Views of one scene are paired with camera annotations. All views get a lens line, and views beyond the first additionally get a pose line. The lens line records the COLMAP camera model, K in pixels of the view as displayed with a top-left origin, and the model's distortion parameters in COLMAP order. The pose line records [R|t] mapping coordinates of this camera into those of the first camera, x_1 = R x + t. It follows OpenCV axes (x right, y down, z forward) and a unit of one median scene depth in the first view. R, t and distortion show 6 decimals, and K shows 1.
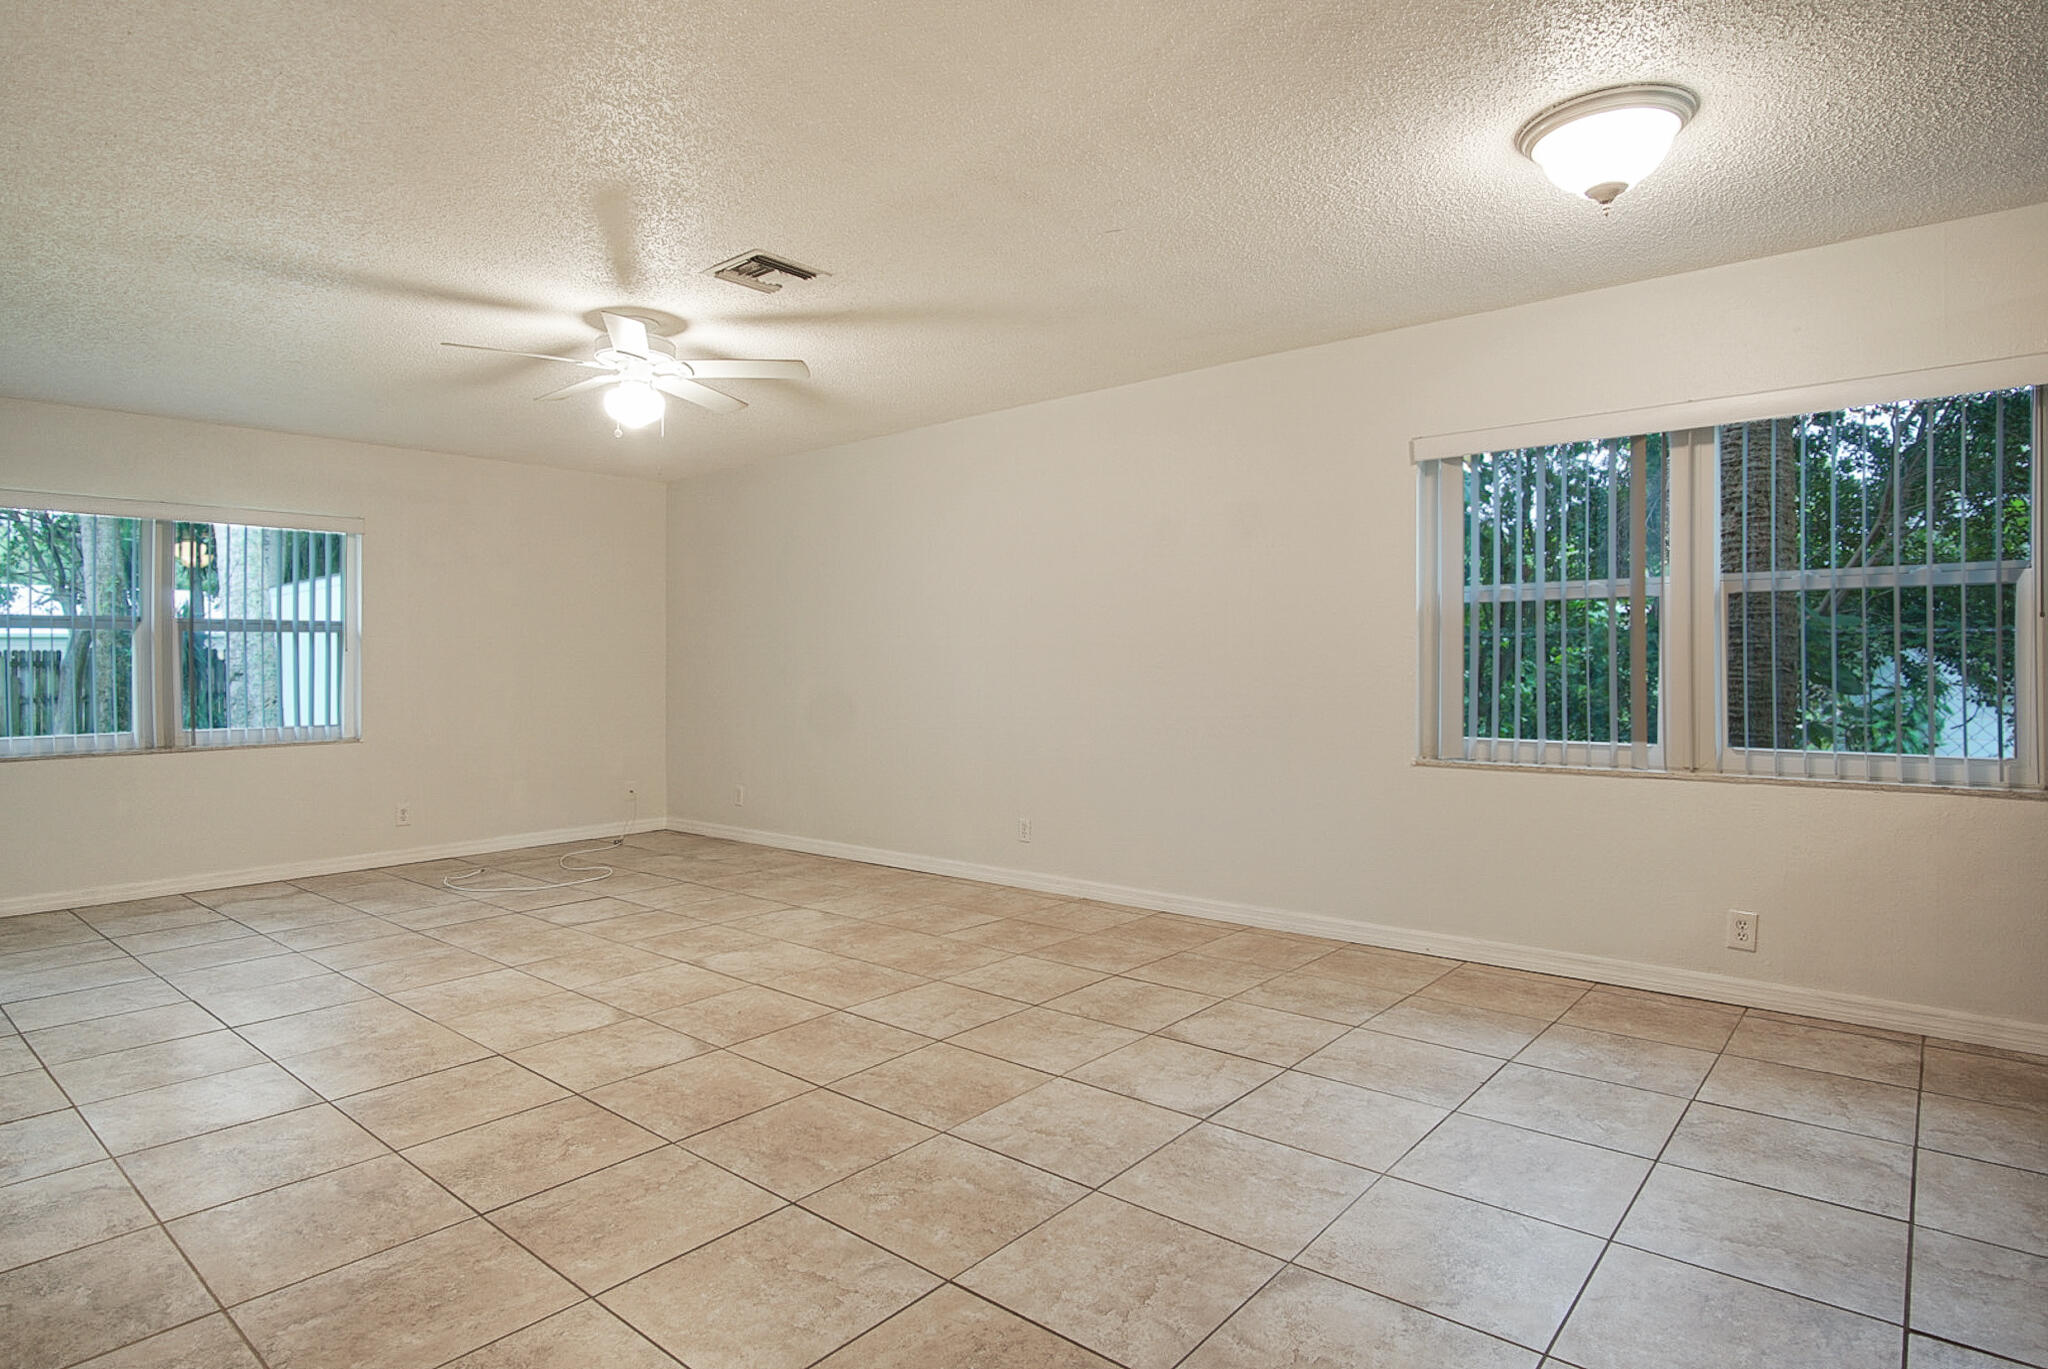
lens RADIAL K [[1112.5, 0, 1029.1], [0, 1112.5, 672.5], [0, 0, 1]] dist [-0.011885, 0.001310]
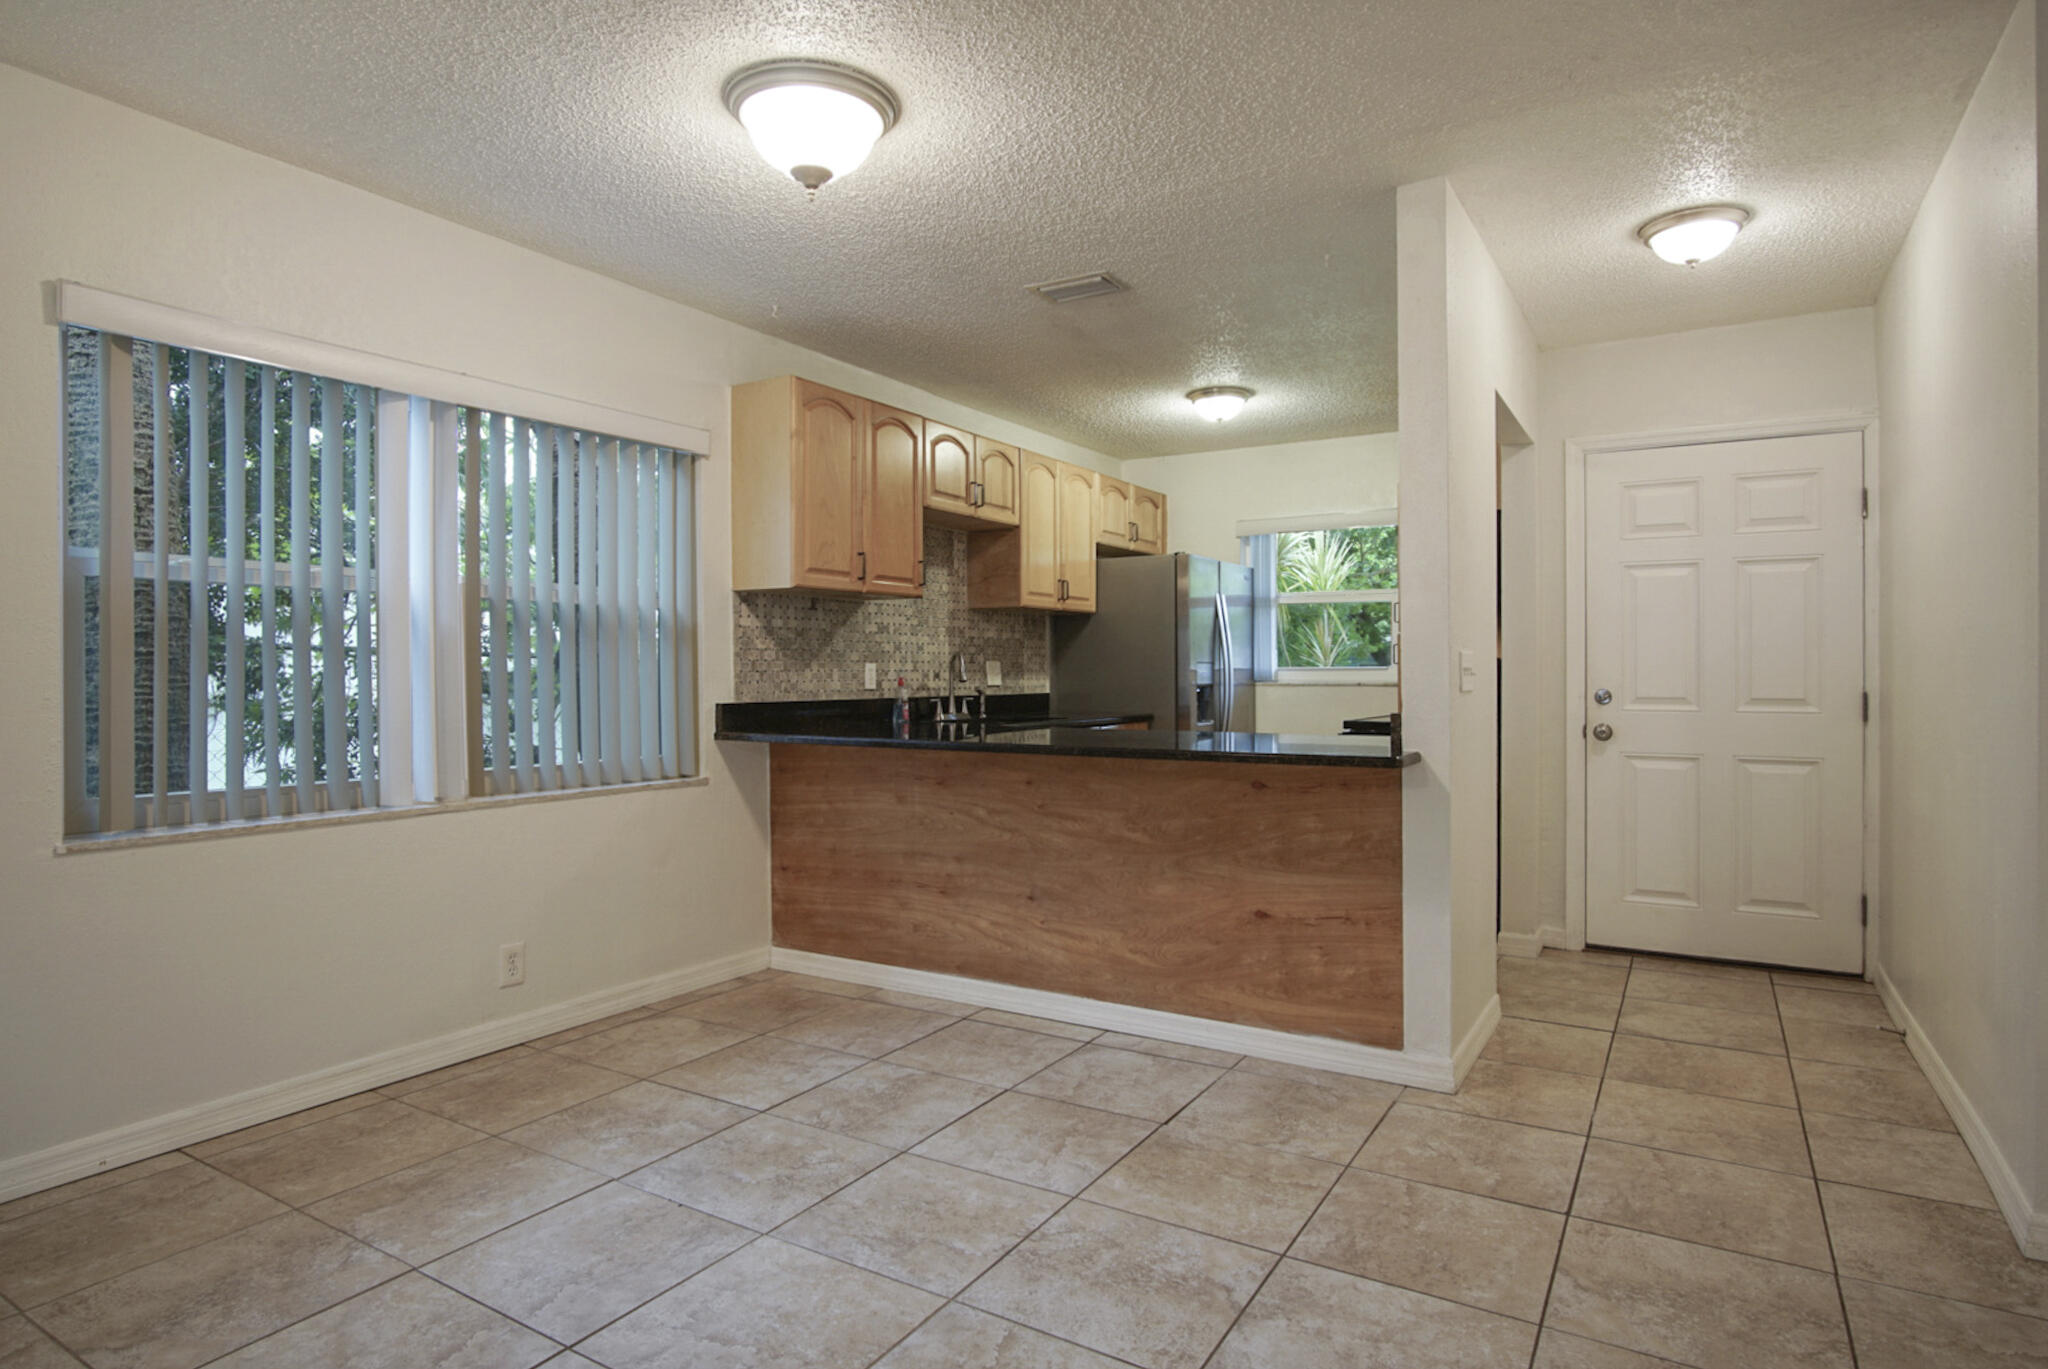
lens RADIAL K [[1112.5, 0, 1036.1], [0, 1112.5, 706.6], [0, 0, 1]] dist [-0.011885, 0.001310]
pose [[-0.158780, -0.019011, 0.987131, -0.362484], [0.004075, 0.999793, 0.019910, 0.006985], [-0.987306, 0.007184, -0.158669, 0.818103]]
